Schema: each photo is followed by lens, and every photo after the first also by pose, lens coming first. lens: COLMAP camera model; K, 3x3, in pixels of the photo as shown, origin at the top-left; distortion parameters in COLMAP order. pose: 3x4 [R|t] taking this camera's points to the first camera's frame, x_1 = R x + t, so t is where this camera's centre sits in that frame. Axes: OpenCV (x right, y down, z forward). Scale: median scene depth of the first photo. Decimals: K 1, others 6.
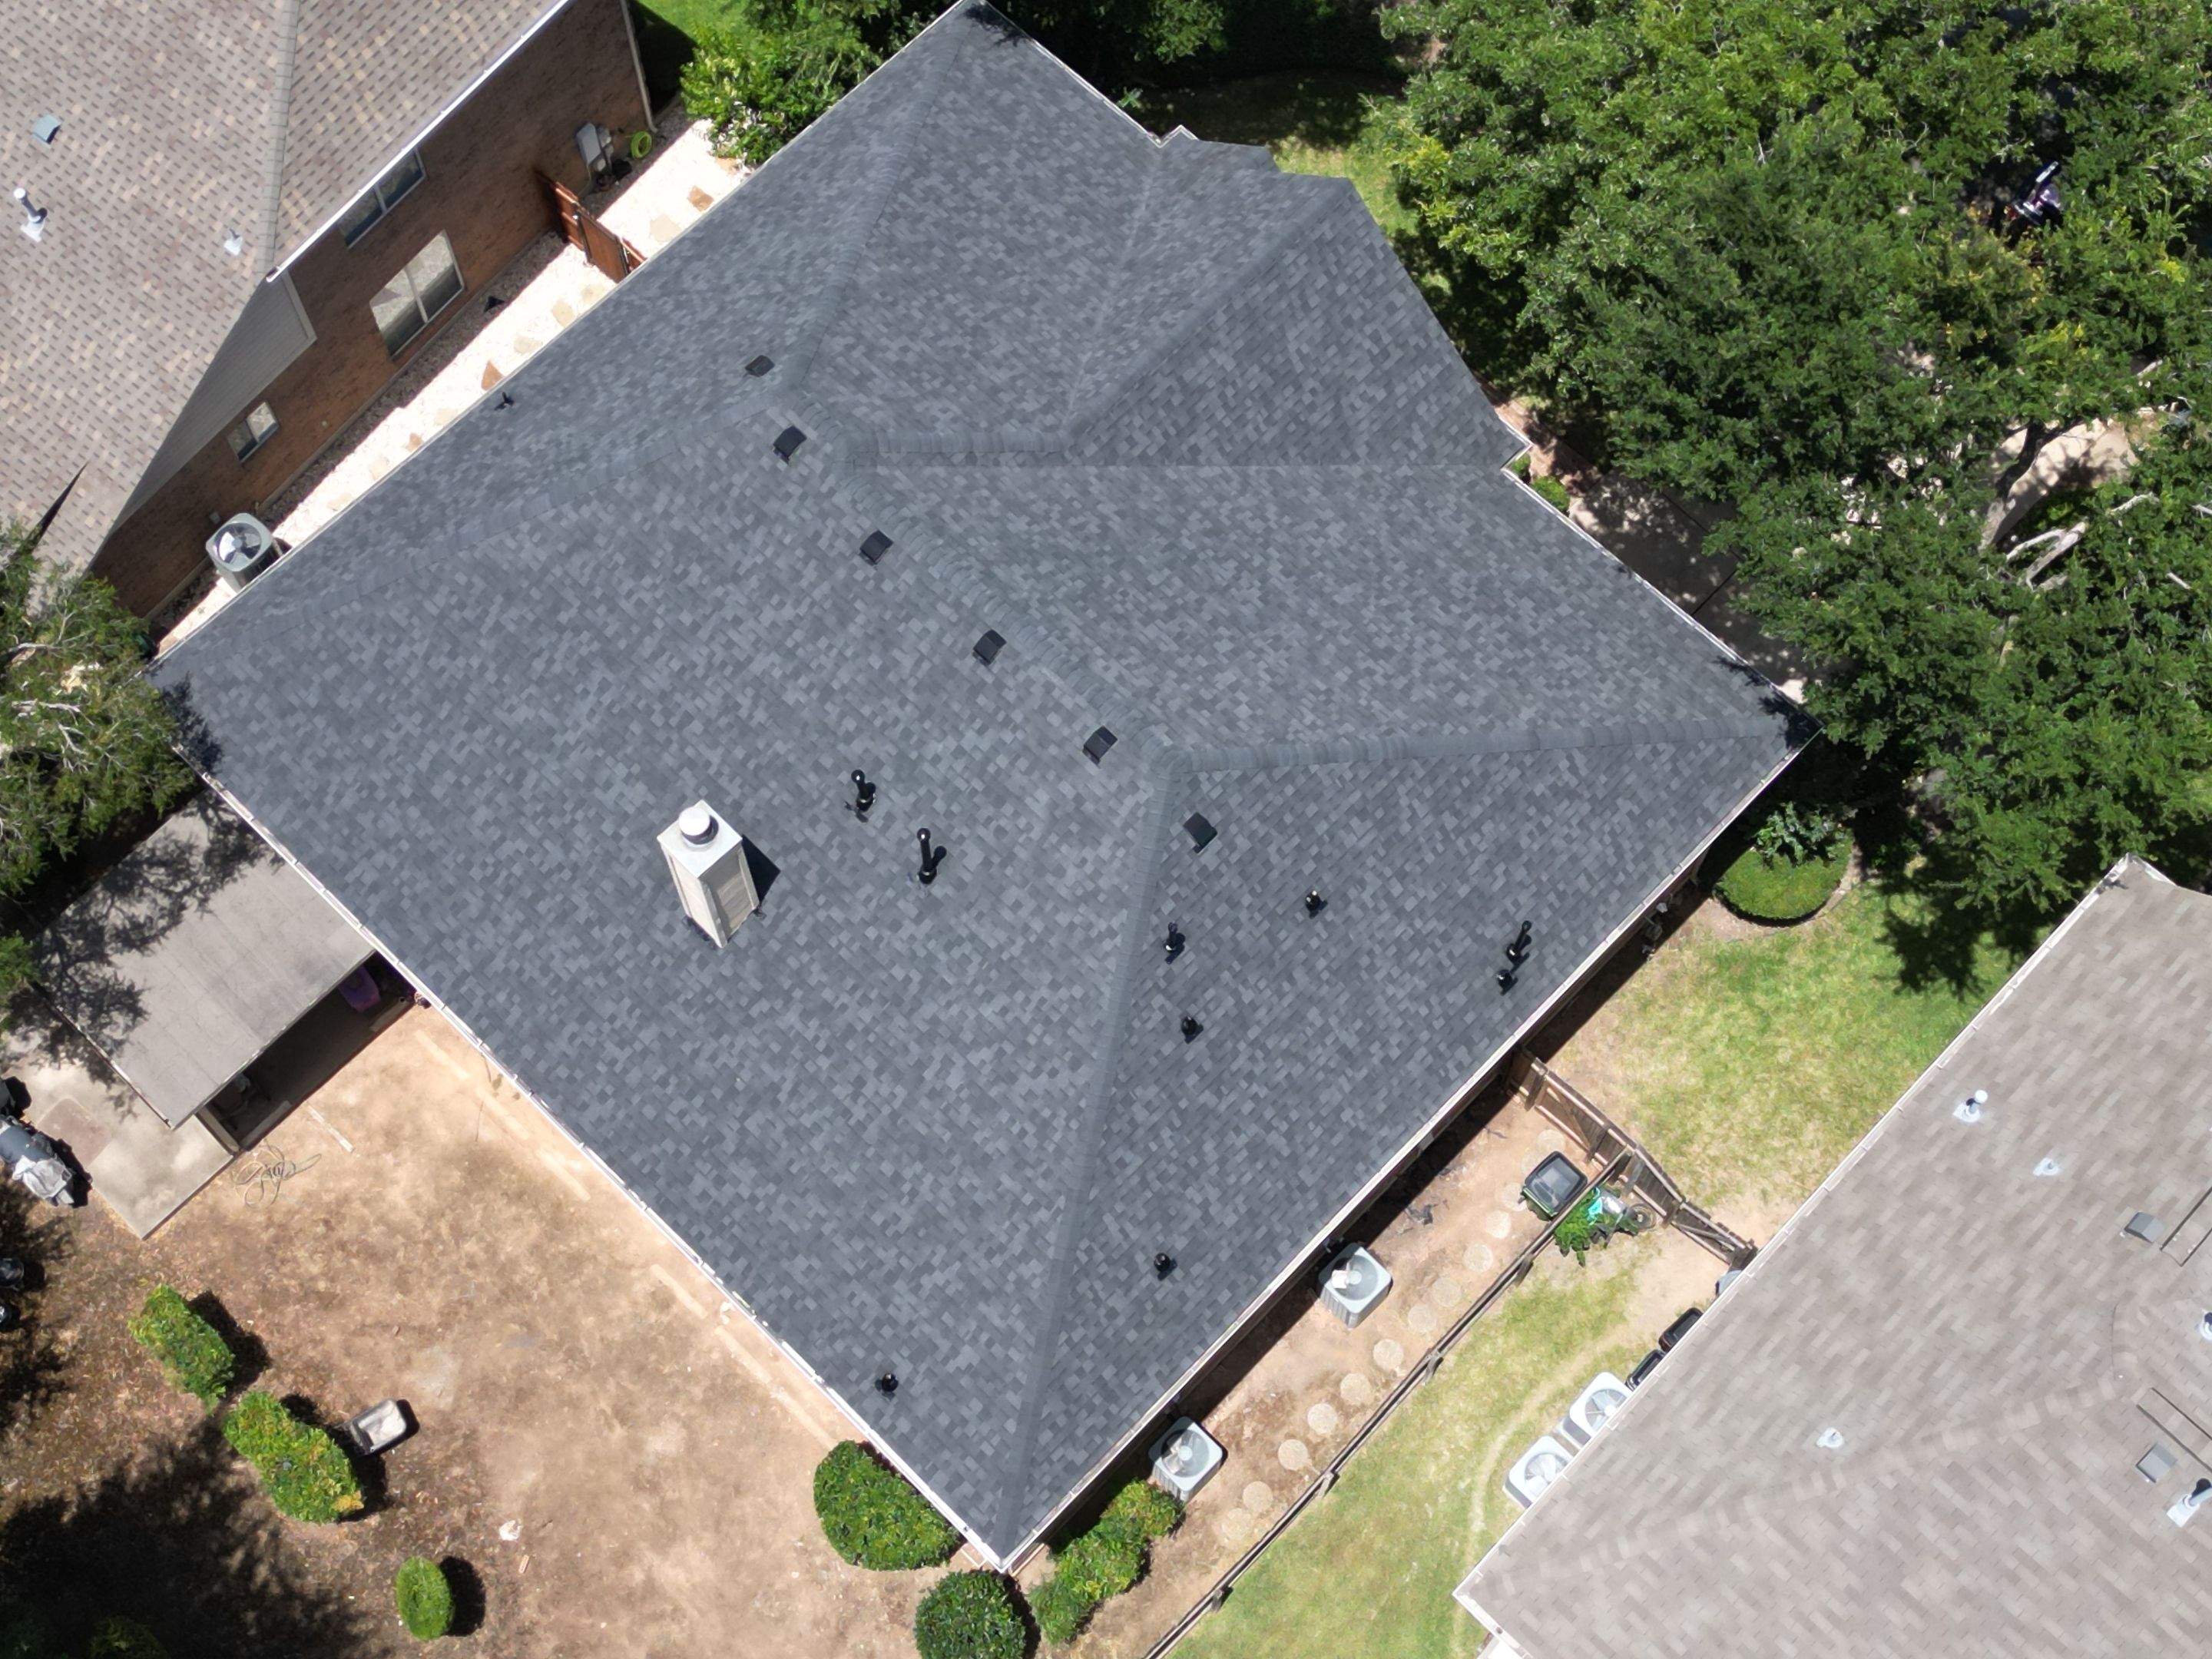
lens RADIAL K [[3071.9, 0, 1096.1], [0, 3071.9, 831.5], [0, 0, 1]] dist [0.210503, -0.731904]
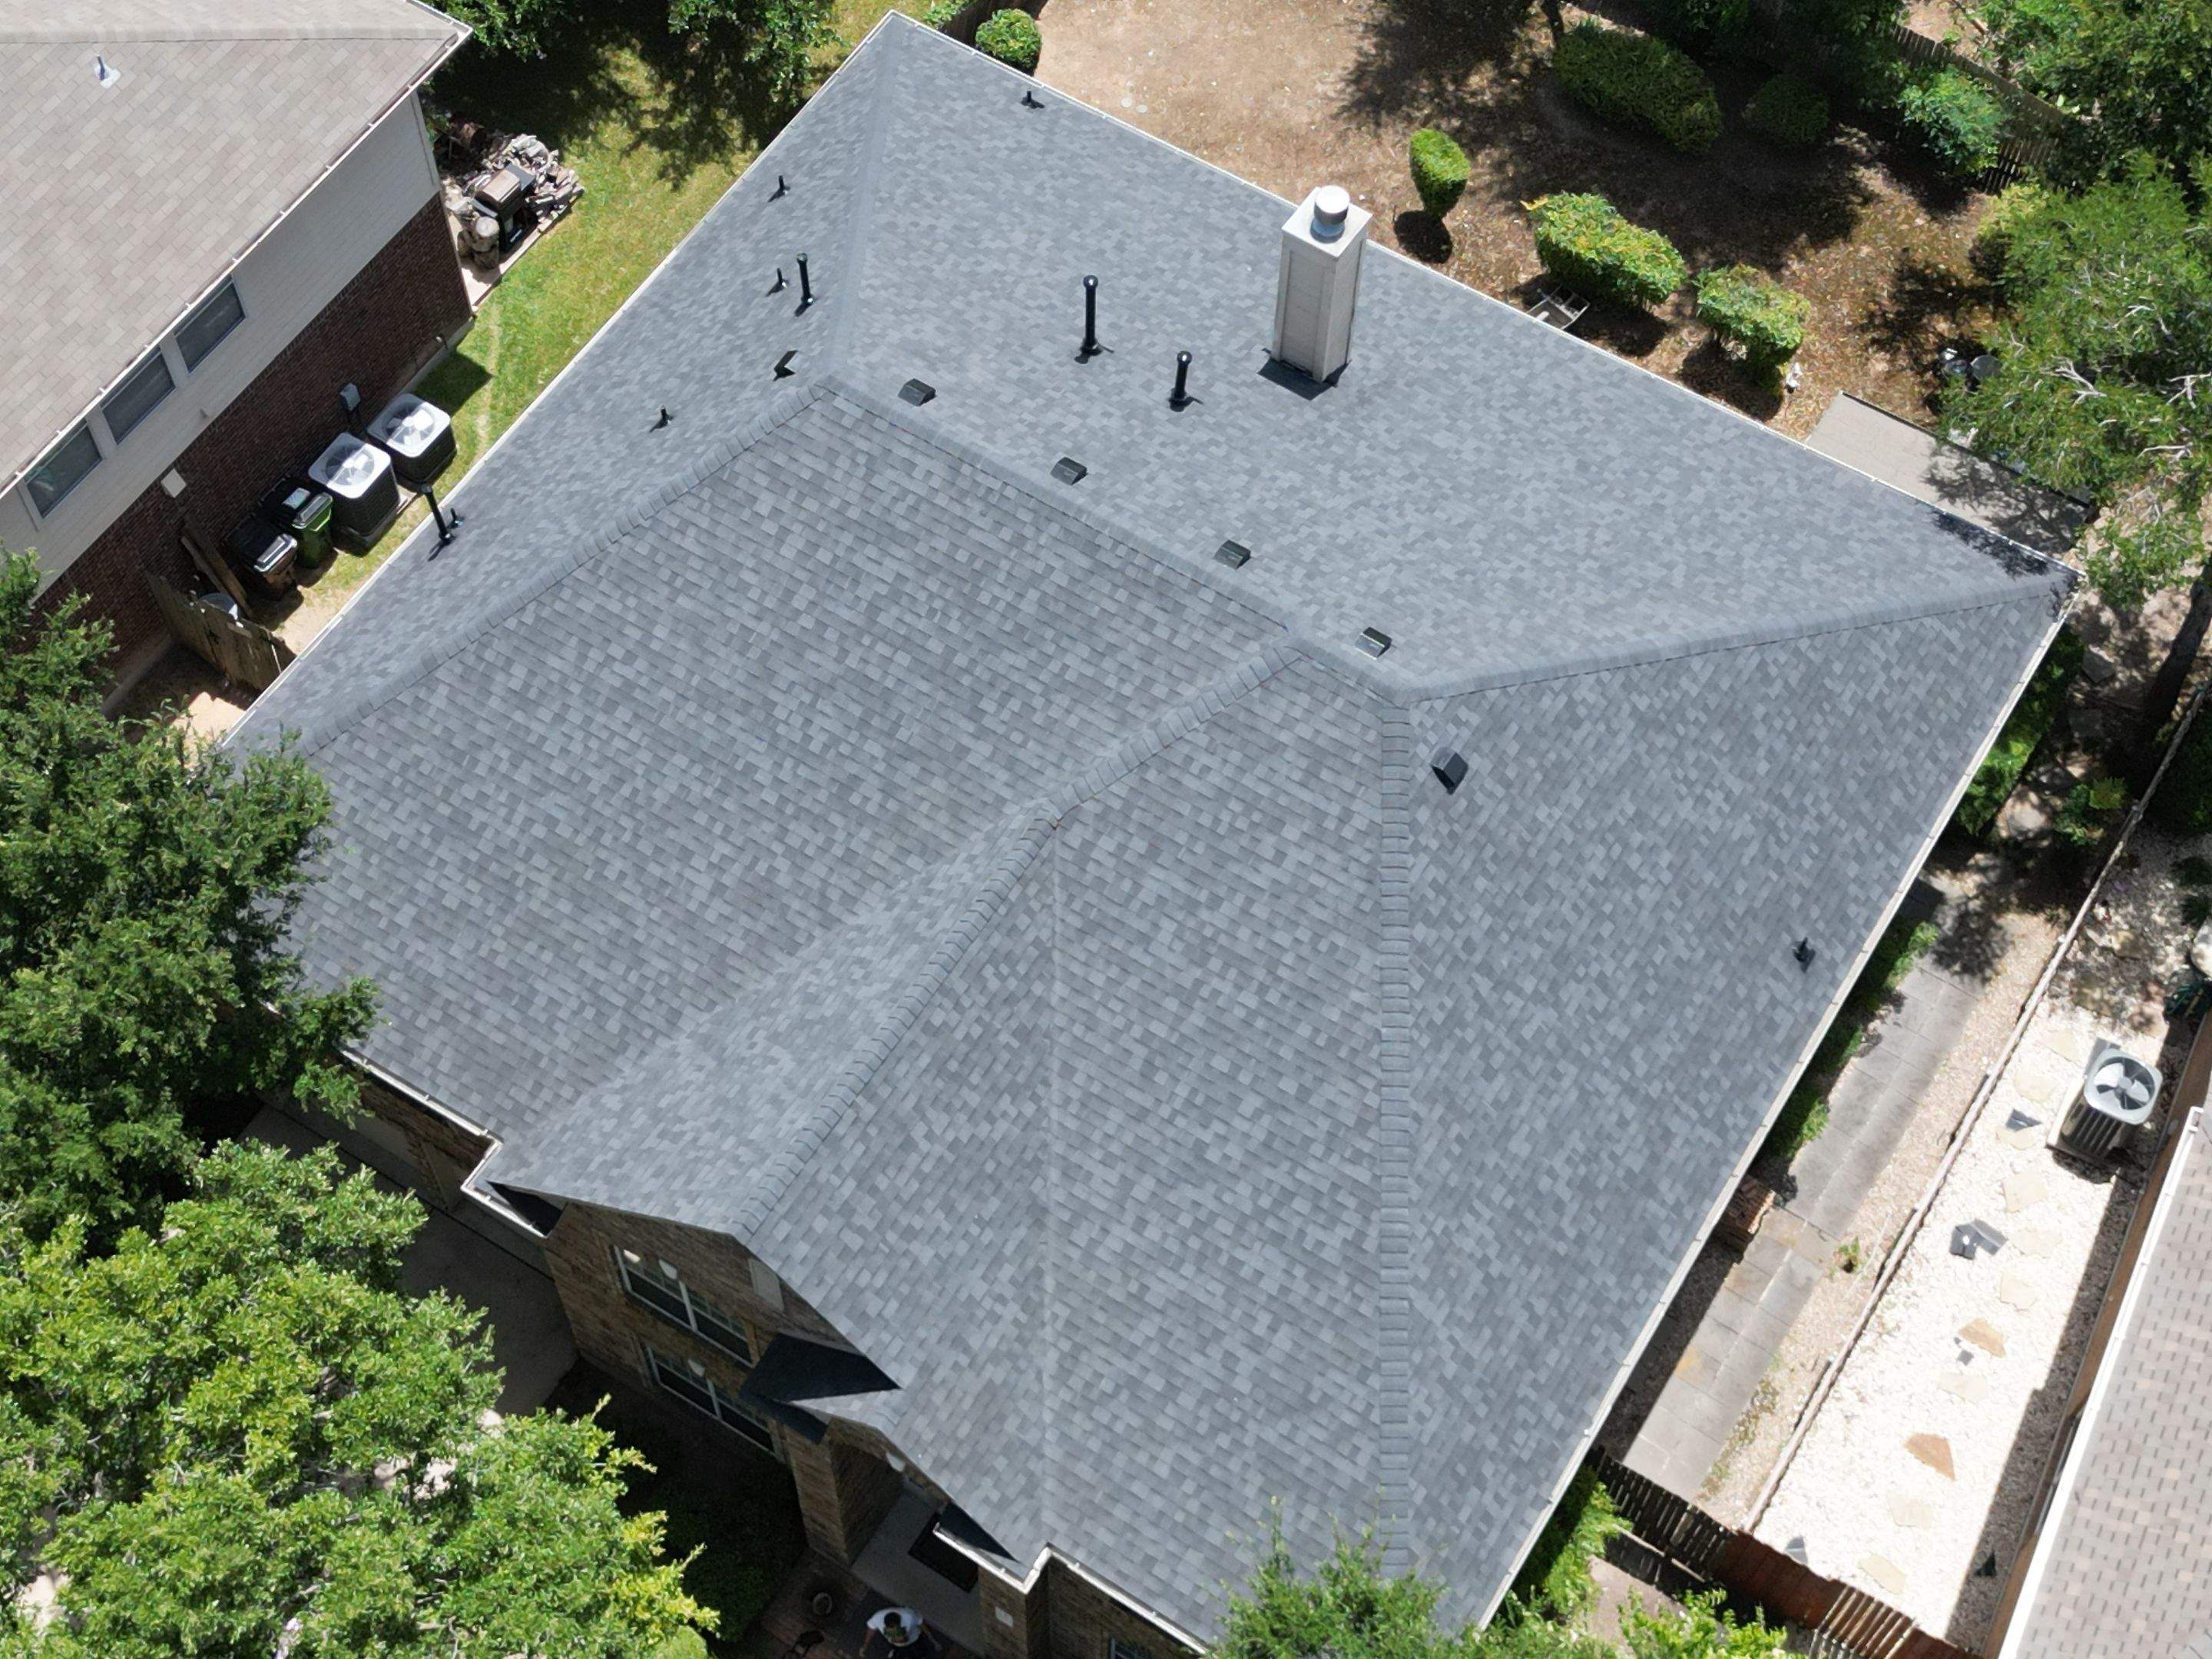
lens RADIAL K [[3071.9, 0, 1096.1], [0, 3071.9, 831.5], [0, 0, 1]] dist [0.210503, -0.731904]
pose [[-0.978546, 0.173822, -0.110602, 0.061882], [-0.192117, -0.575945, 0.794593, -0.711682], [0.074417, 0.798795, 0.596983, 0.515787]]
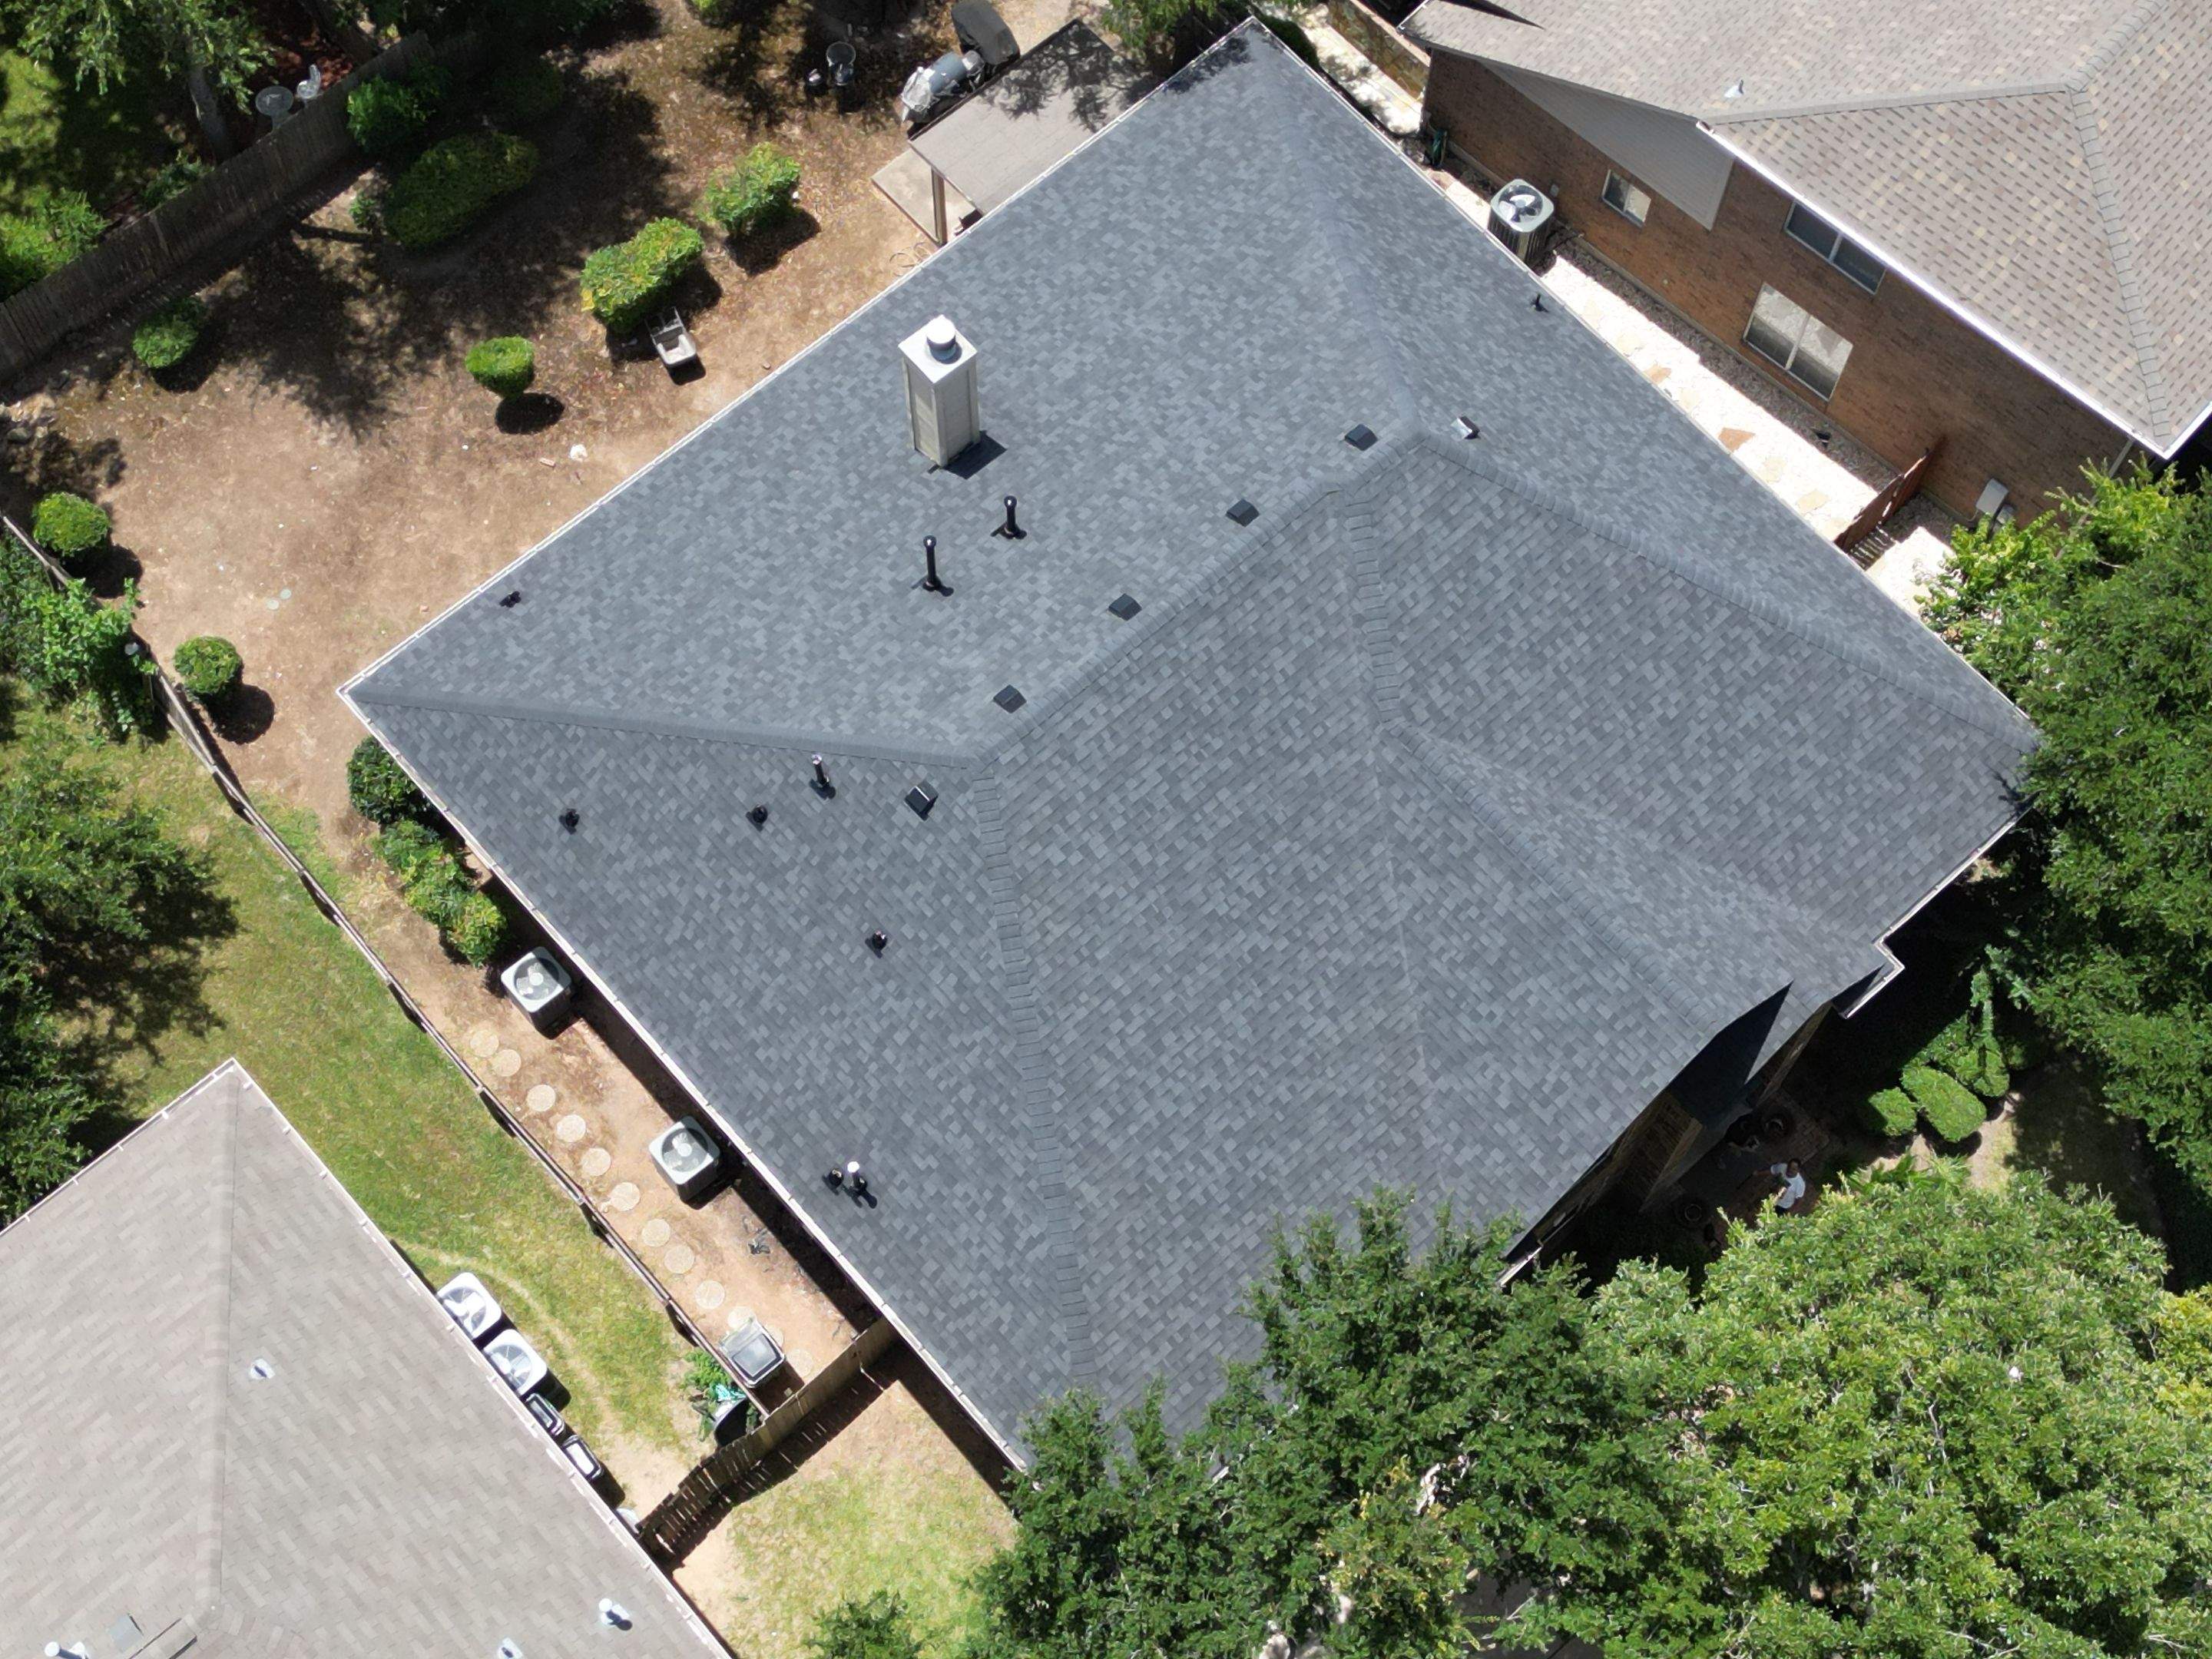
lens RADIAL K [[3071.9, 0, 1096.1], [0, 3071.9, 831.5], [0, 0, 1]] dist [0.210503, -0.731904]
pose [[-0.072496, 0.917713, -0.390574, 0.382303], [-0.920295, 0.089399, 0.380874, -0.384155], [0.384450, 0.387055, 0.838085, 0.164458]]
